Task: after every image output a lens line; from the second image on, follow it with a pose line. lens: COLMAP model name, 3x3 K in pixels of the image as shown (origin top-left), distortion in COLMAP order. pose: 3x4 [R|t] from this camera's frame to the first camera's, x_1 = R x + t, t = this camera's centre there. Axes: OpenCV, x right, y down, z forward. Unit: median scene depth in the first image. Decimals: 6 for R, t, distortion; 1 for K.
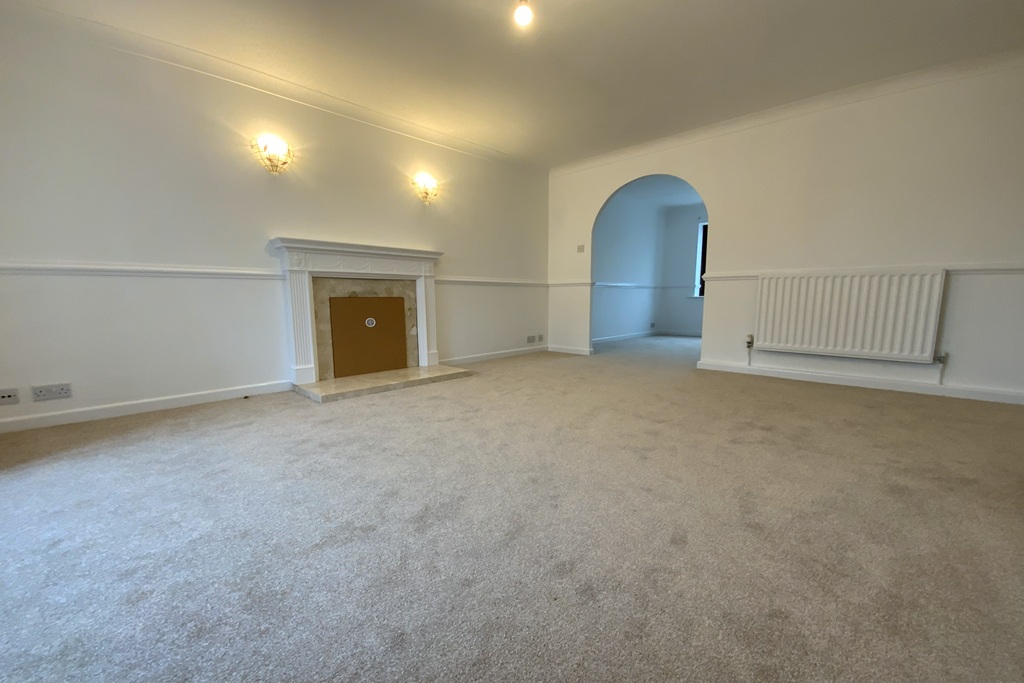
lens RADIAL K [[410.6, 0, 515.1], [0, 410.6, 343.5], [0, 0, 1]] dist [0.025157, -0.022497]
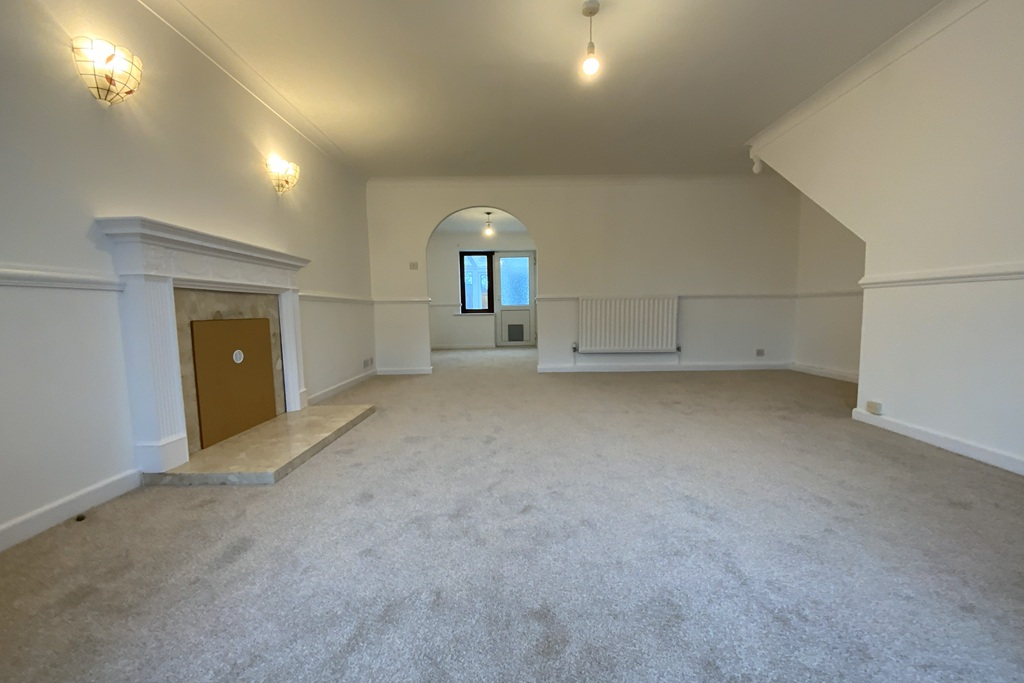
lens RADIAL K [[412.3, 0, 512.5], [0, 412.3, 340.5], [0, 0, 1]] dist [0.000389, -0.011133]
pose [[0.717951, -0.055717, 0.693860, -0.512052], [0.089502, 0.995906, -0.012638, -0.029819], [-0.690315, 0.071175, 0.719999, 0.213638]]
